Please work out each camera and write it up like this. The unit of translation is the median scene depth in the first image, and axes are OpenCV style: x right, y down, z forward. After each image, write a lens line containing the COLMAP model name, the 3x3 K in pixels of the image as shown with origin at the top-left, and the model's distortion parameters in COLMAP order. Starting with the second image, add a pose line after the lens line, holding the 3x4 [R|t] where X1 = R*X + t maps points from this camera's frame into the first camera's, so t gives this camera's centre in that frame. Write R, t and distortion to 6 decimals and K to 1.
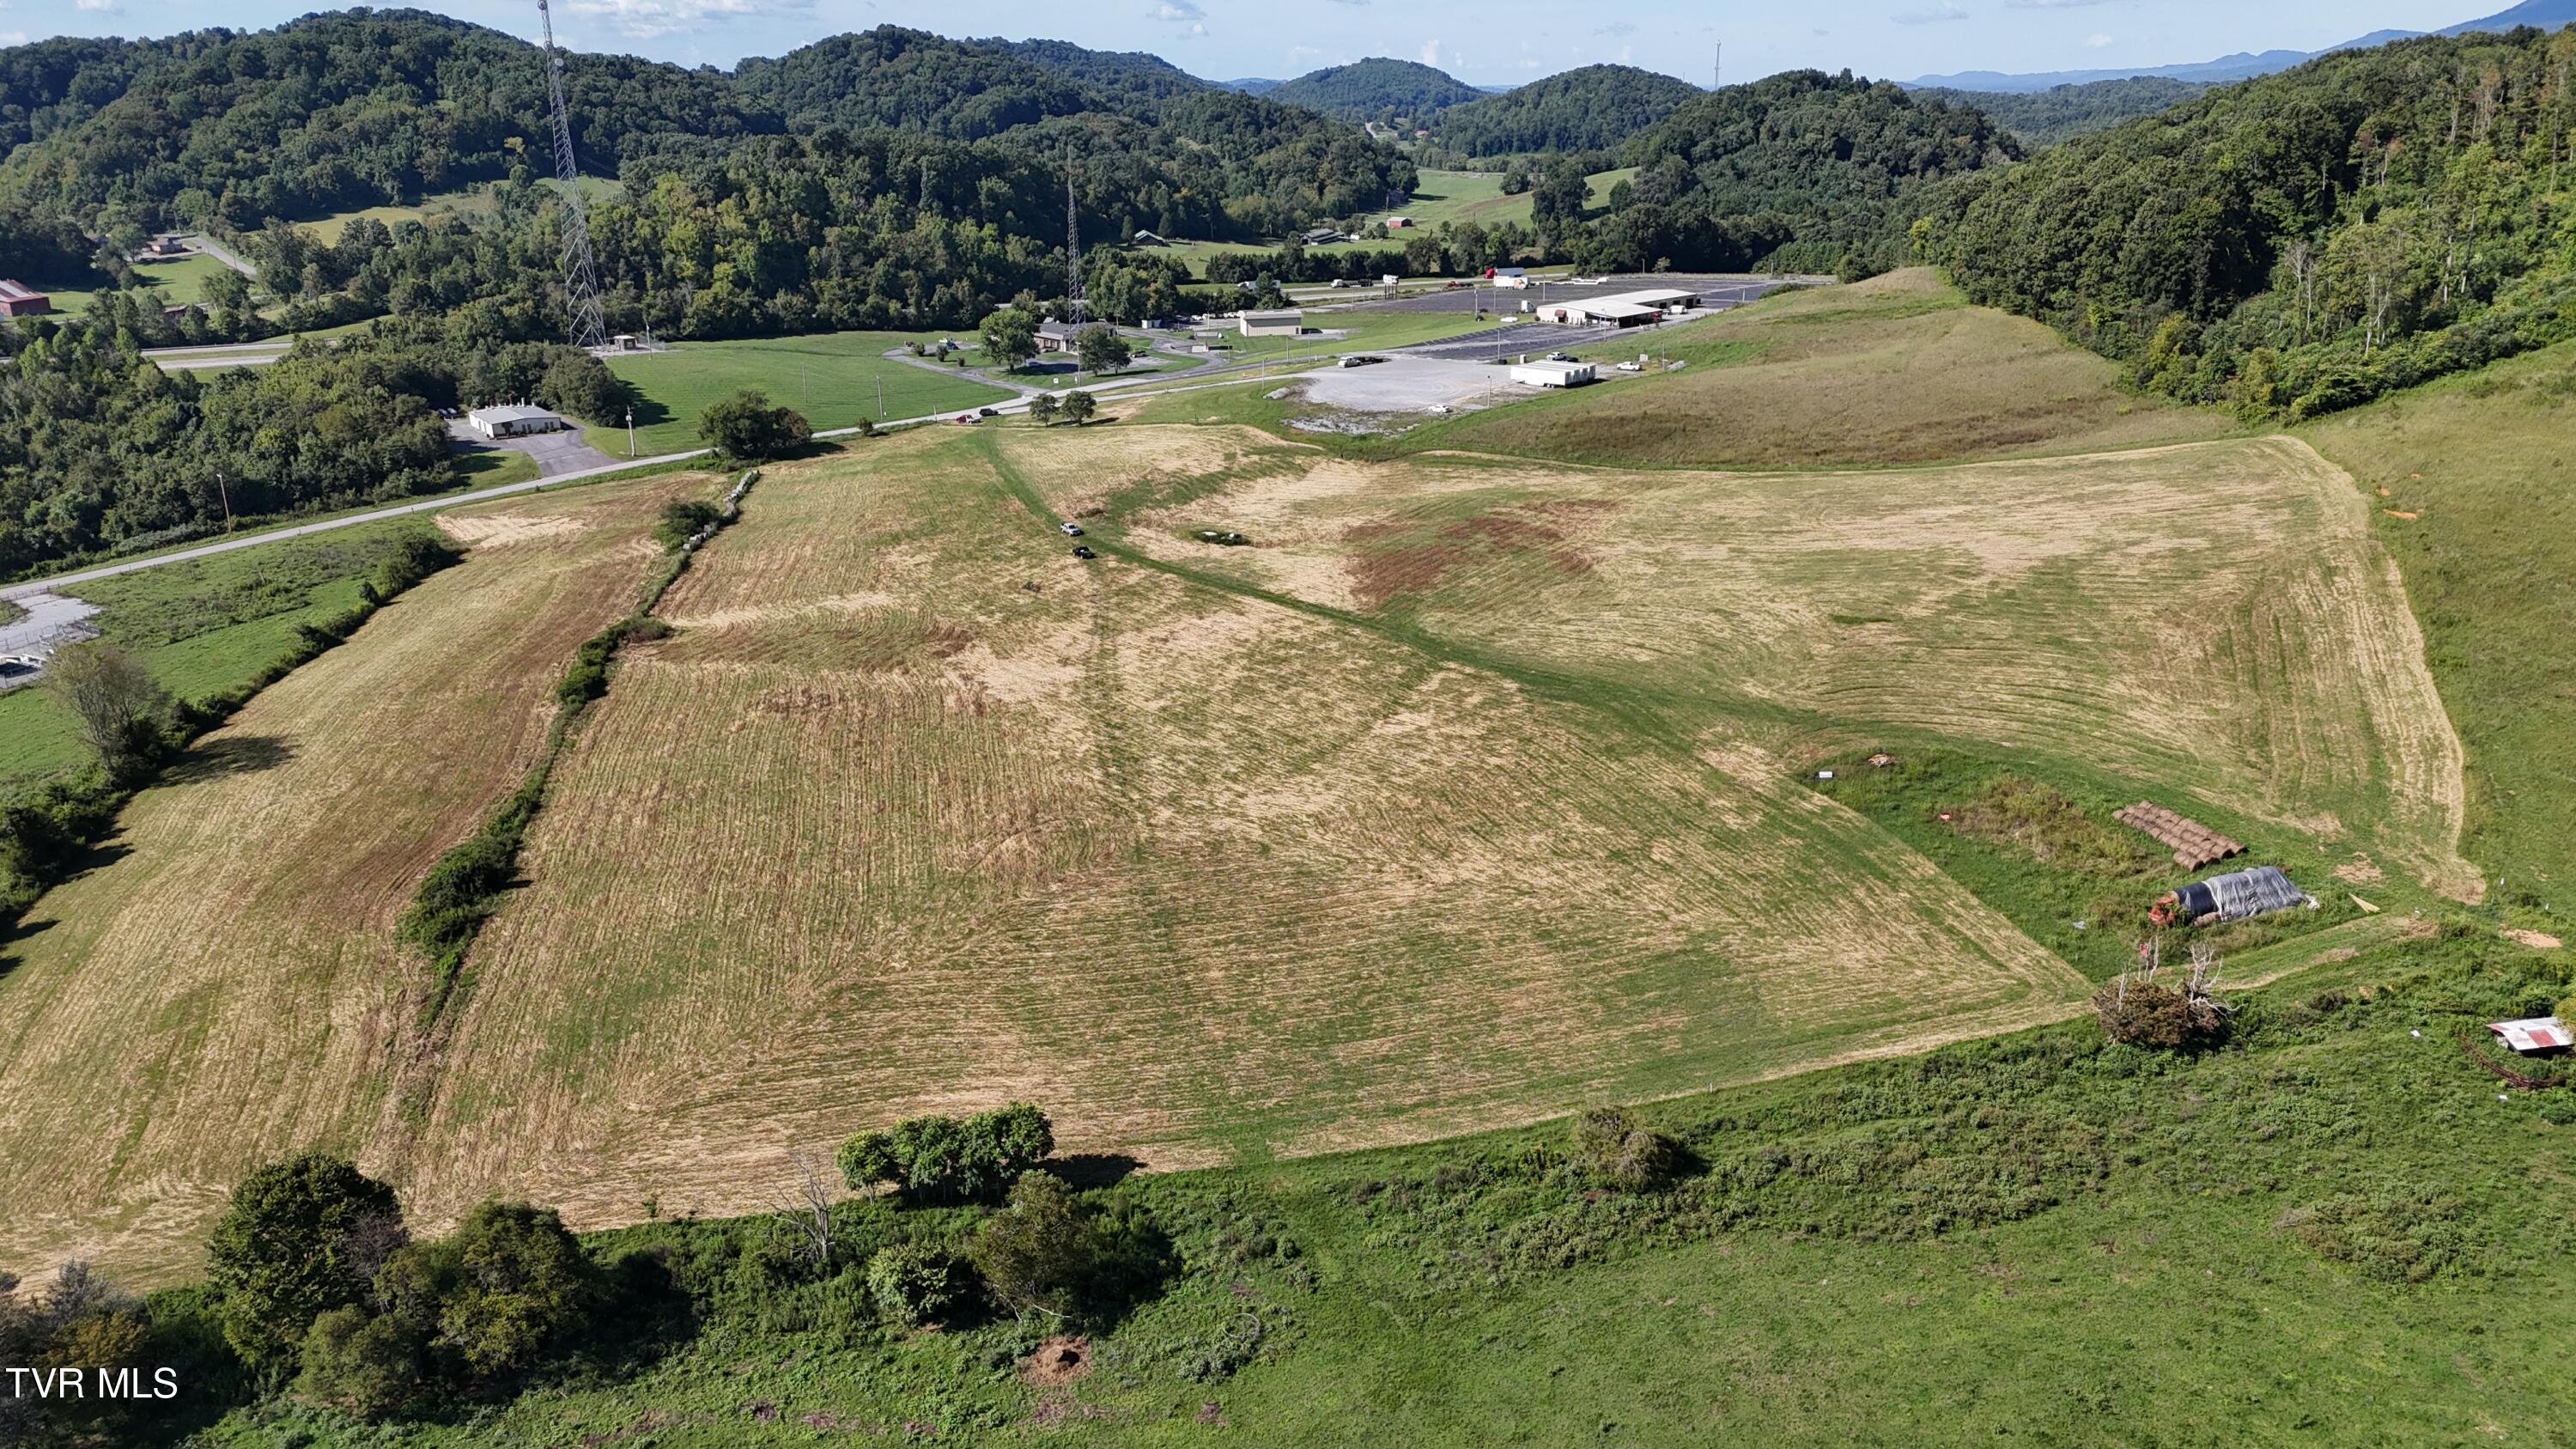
lens RADIAL K [[1891.6, 0, 1291.1], [0, 1891.6, 732.6], [0, 0, 1]] dist [0.069085, -0.060327]
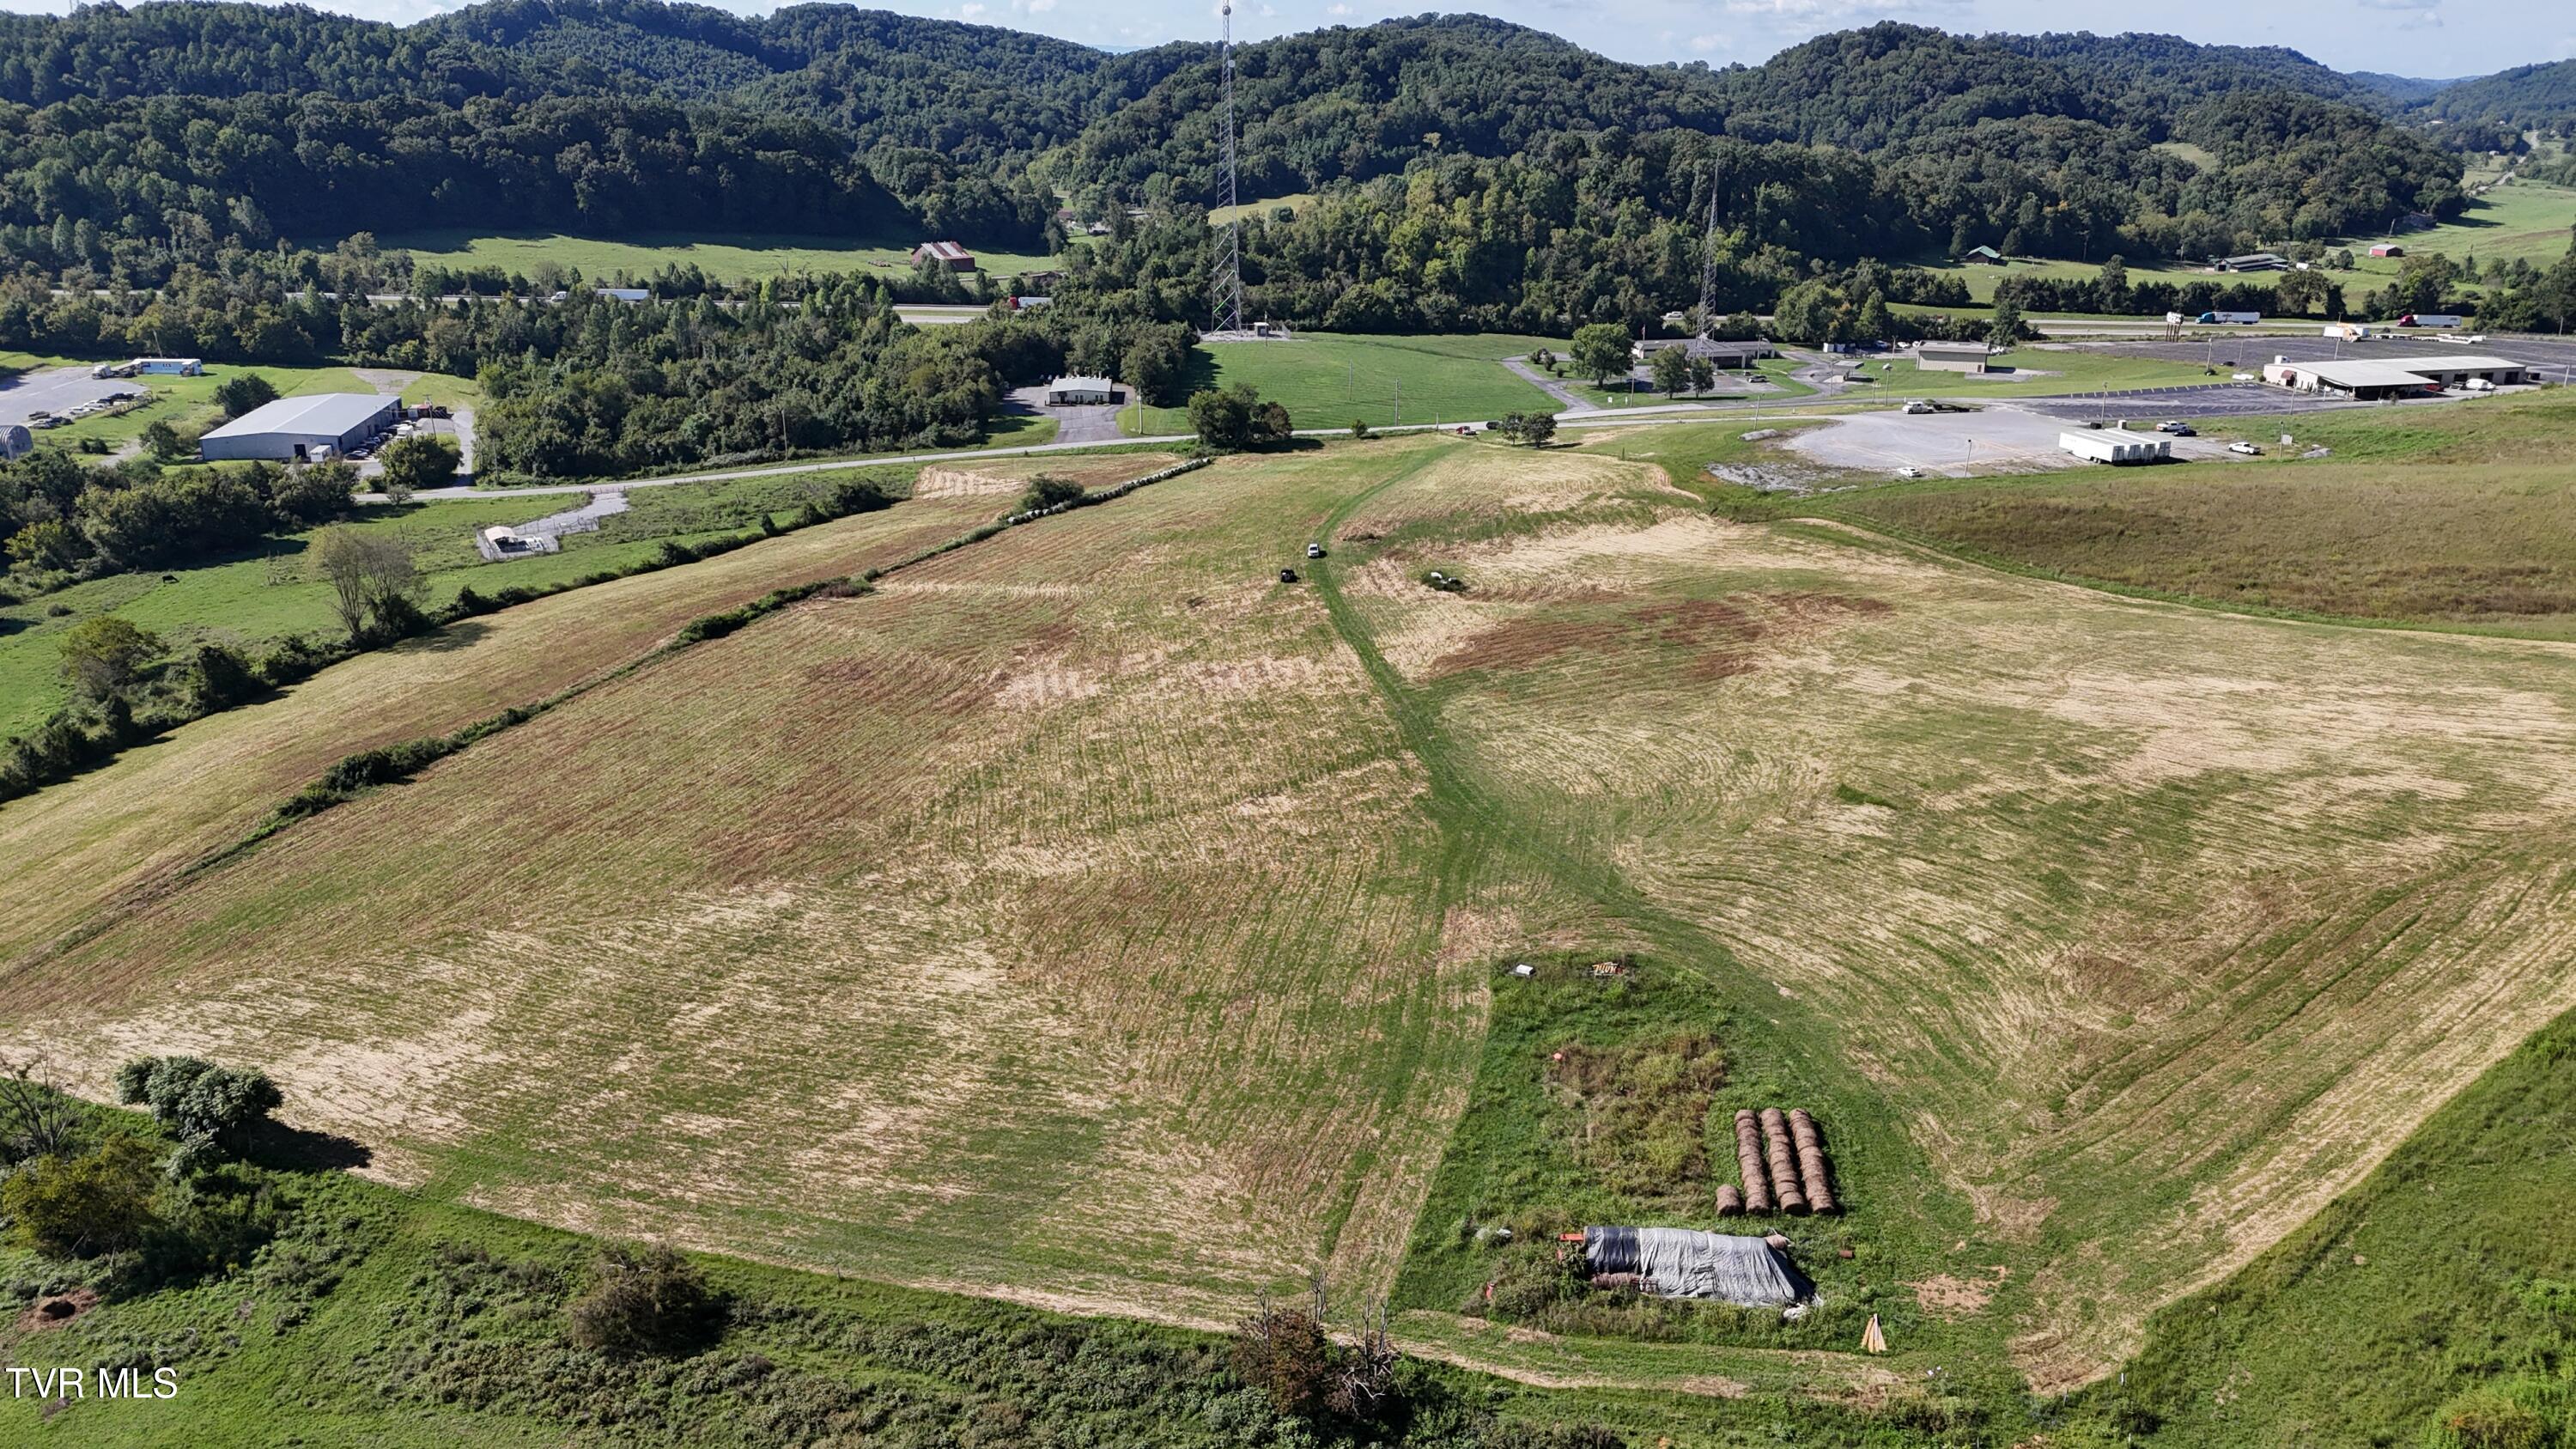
lens RADIAL K [[1891.6, 0, 1287.2], [0, 1891.6, 729.1], [0, 0, 1]] dist [0.069085, -0.060327]
pose [[0.848166, 0.182217, -0.497404, 0.327252], [-0.182379, 0.982019, 0.048760, -0.055783], [0.497345, 0.049359, 0.866148, 0.146396]]
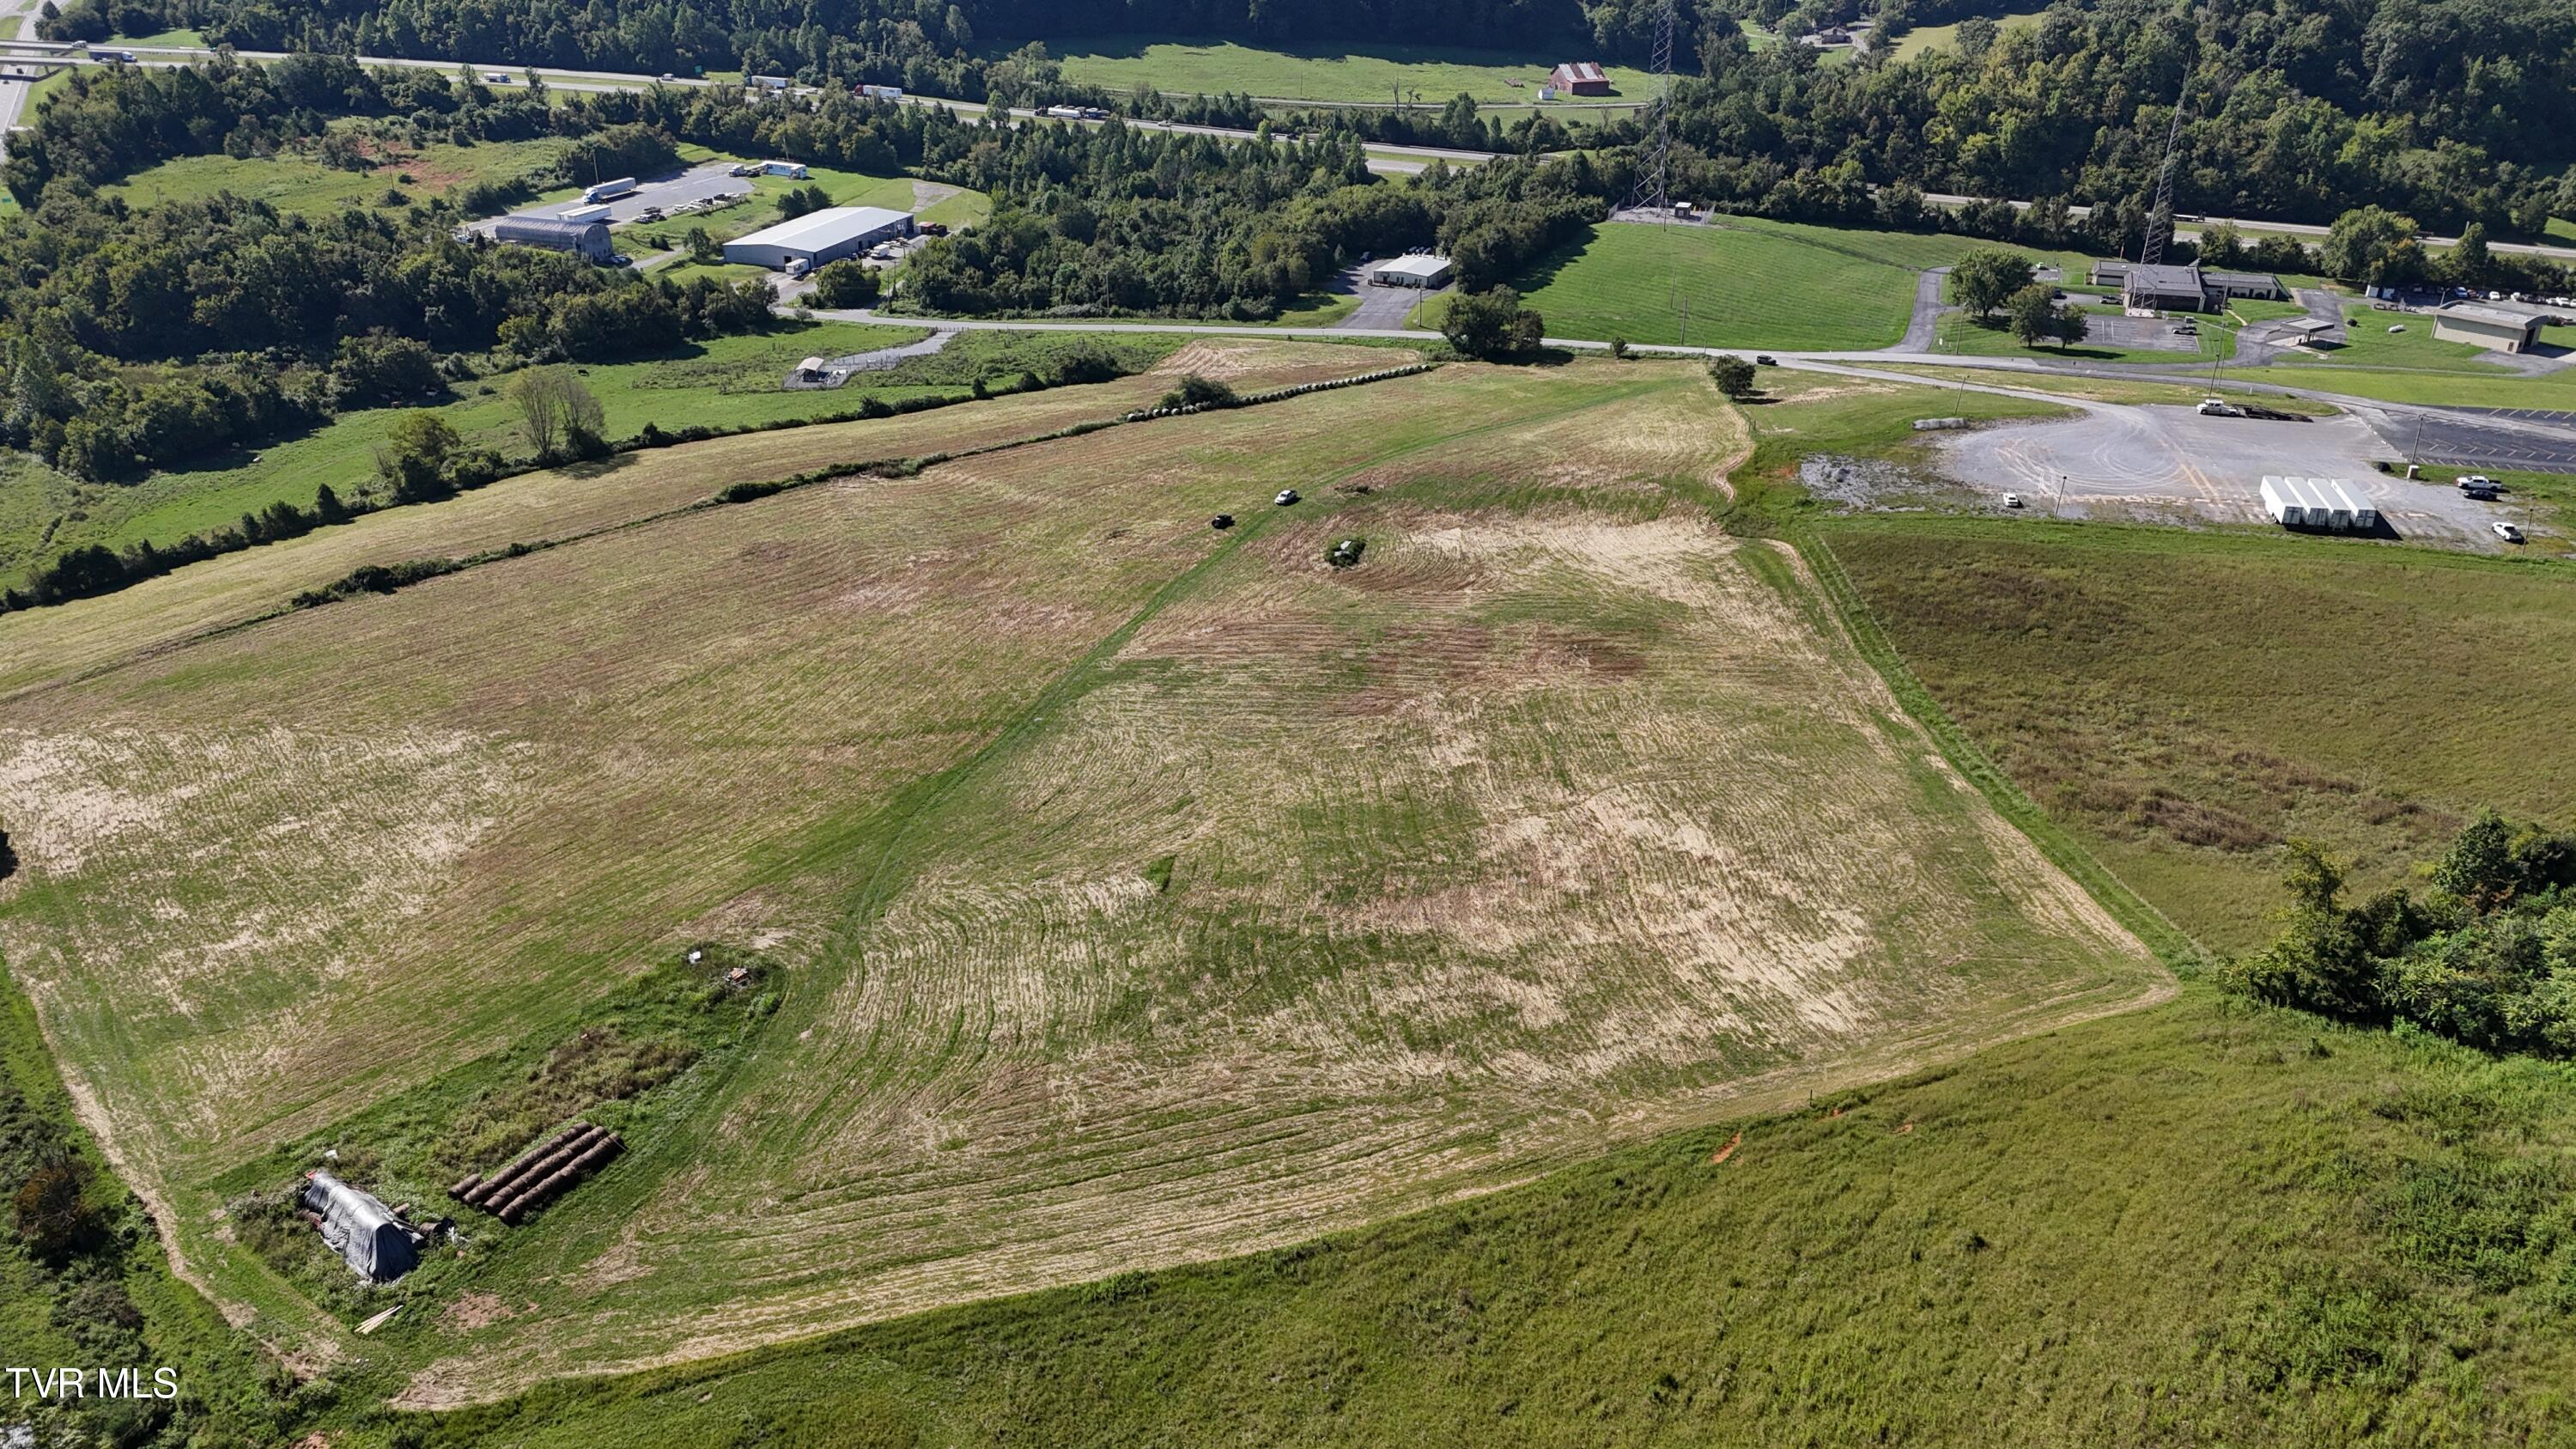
lens RADIAL K [[1891.6, 0, 1286.1], [0, 1891.6, 725.5], [0, 0, 1]] dist [0.069085, -0.060327]
pose [[0.490970, 0.388428, -0.779790, 0.634400], [-0.289812, 0.916942, 0.274275, -0.241780], [0.821558, 0.091331, 0.562762, 0.399246]]
